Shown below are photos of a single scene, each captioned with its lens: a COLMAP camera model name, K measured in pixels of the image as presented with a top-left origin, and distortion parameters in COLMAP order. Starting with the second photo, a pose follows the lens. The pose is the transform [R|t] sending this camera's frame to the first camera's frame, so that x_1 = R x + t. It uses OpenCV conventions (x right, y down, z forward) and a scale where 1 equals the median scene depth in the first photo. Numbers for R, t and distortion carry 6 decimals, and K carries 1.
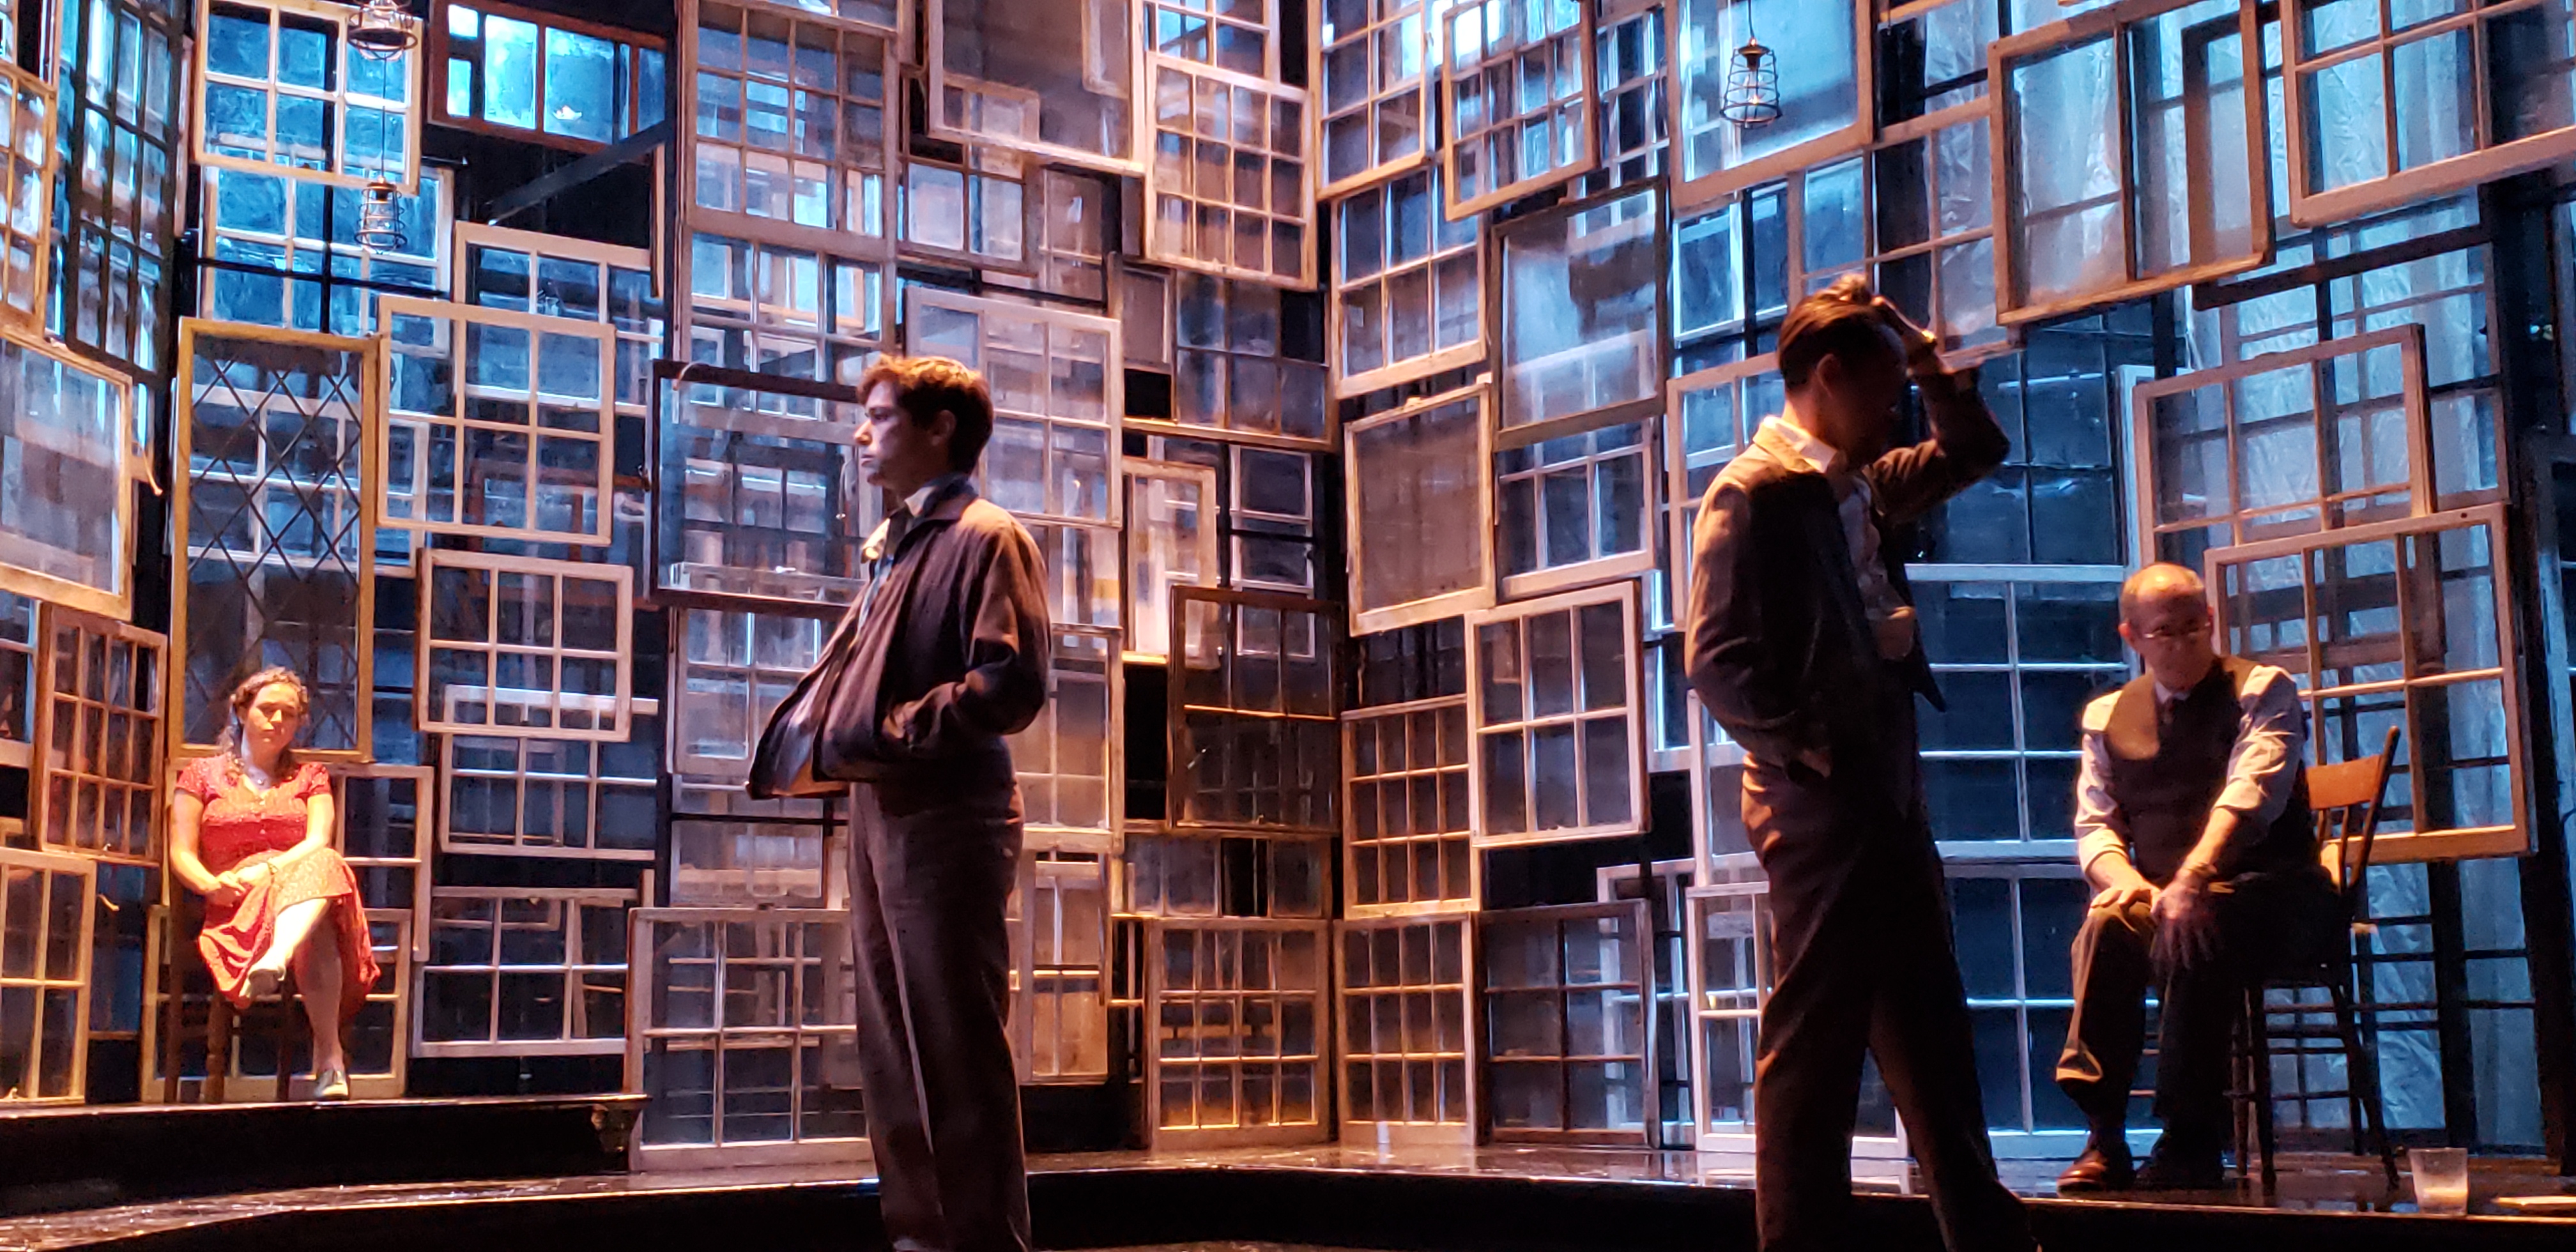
lens RADIAL K [[3118.5, 0, 1288.1], [0, 3118.5, 590.9], [0, 0, 1]] dist [0.219254, -0.001349]
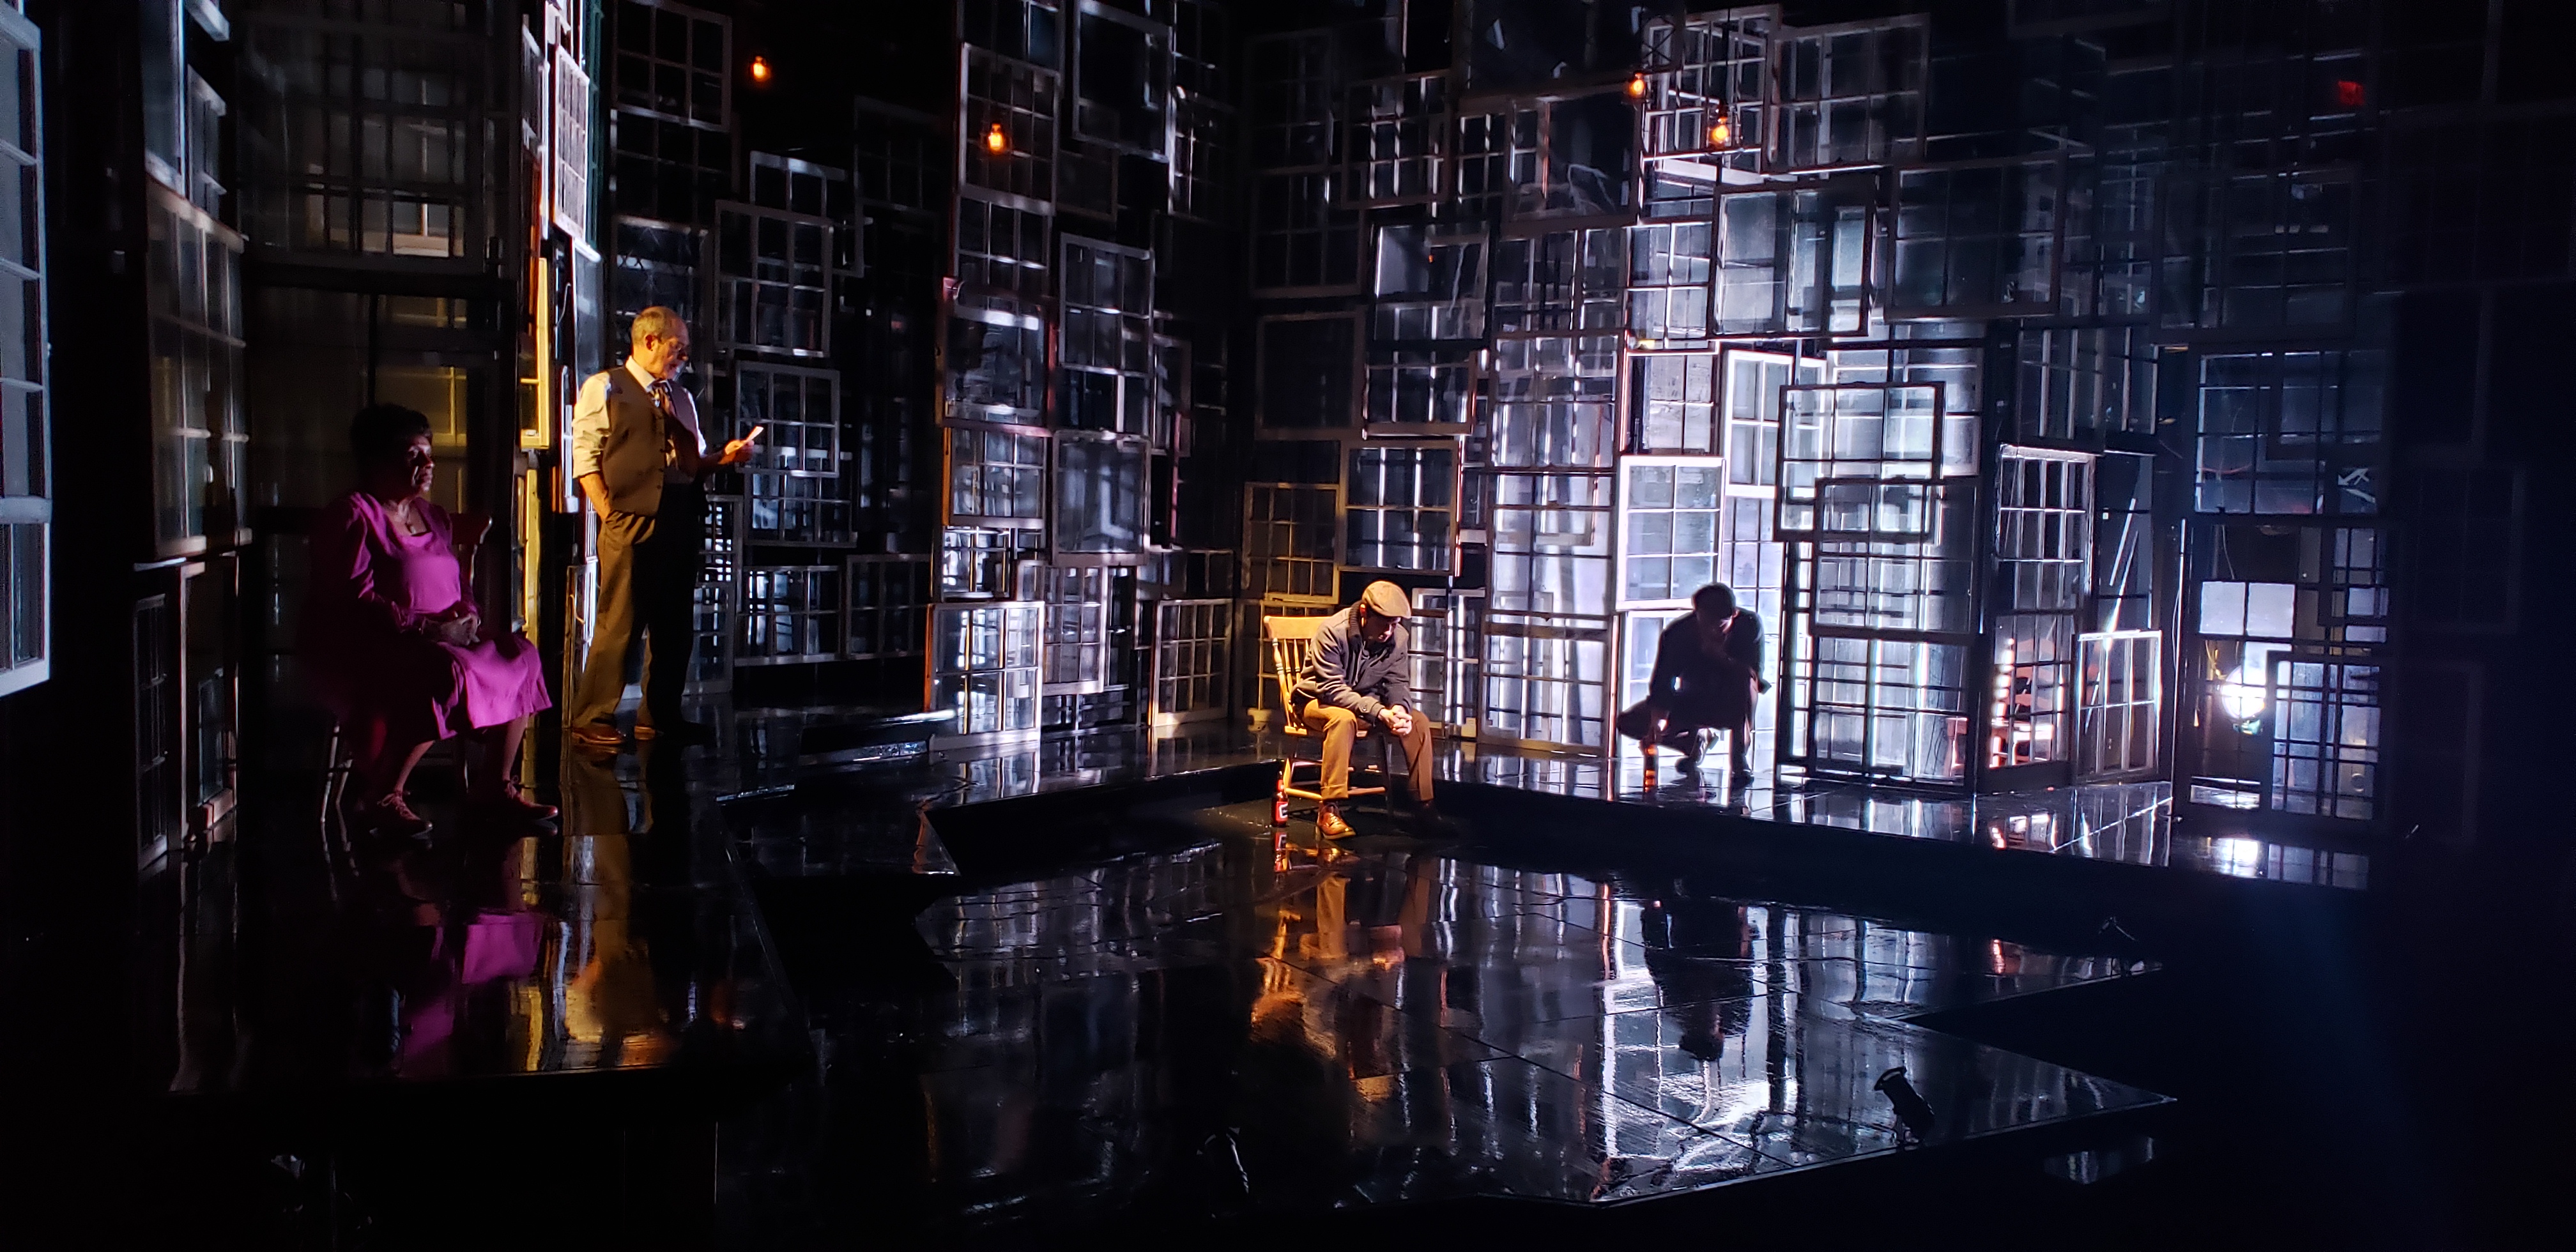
lens RADIAL K [[1952.0, 0, 1285.0], [0, 1952.0, 629.5], [0, 0, 1]] dist [0.094207, -0.121030]
pose [[0.950749, 0.027280, 0.308760, -0.312261], [-0.088888, 0.978278, 0.187272, -0.092398], [-0.296945, -0.205494, 0.932521, -0.055884]]
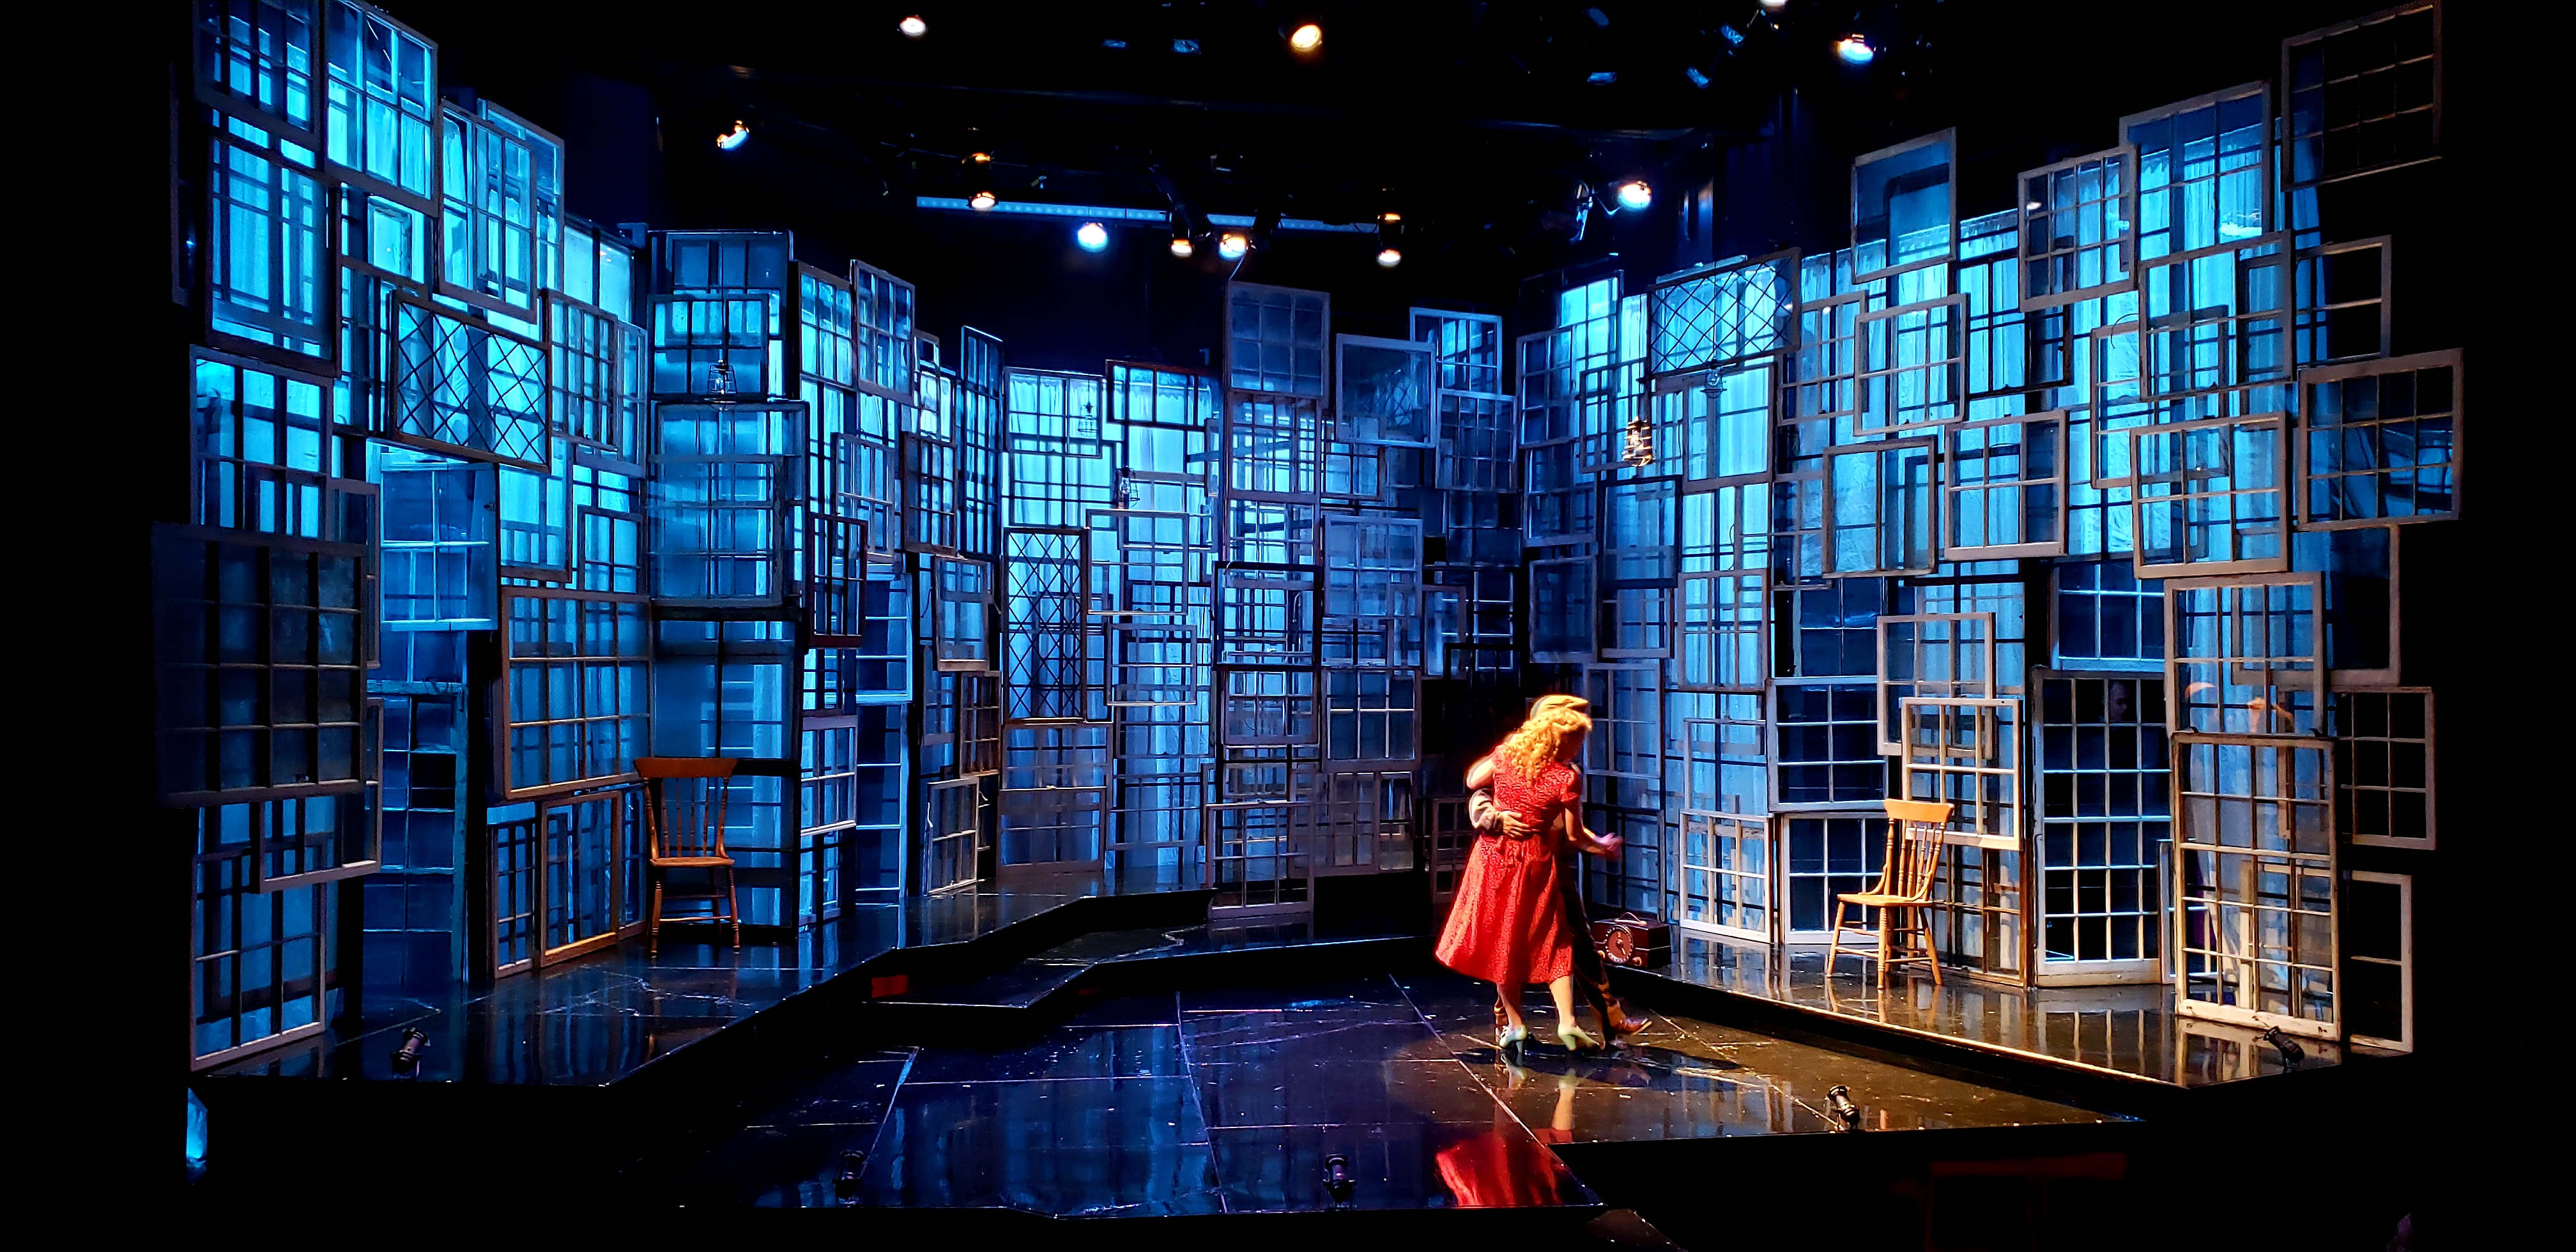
lens RADIAL K [[1939.5, 0, 1299.7], [0, 1939.5, 620.0], [0, 0, 1]] dist [0.152821, -0.291335]
pose [[0.993144, 0.016004, -0.115797, 0.017760], [-0.001870, 0.992631, 0.121158, -0.179622], [0.116883, -0.120111, 0.985856, -0.319776]]
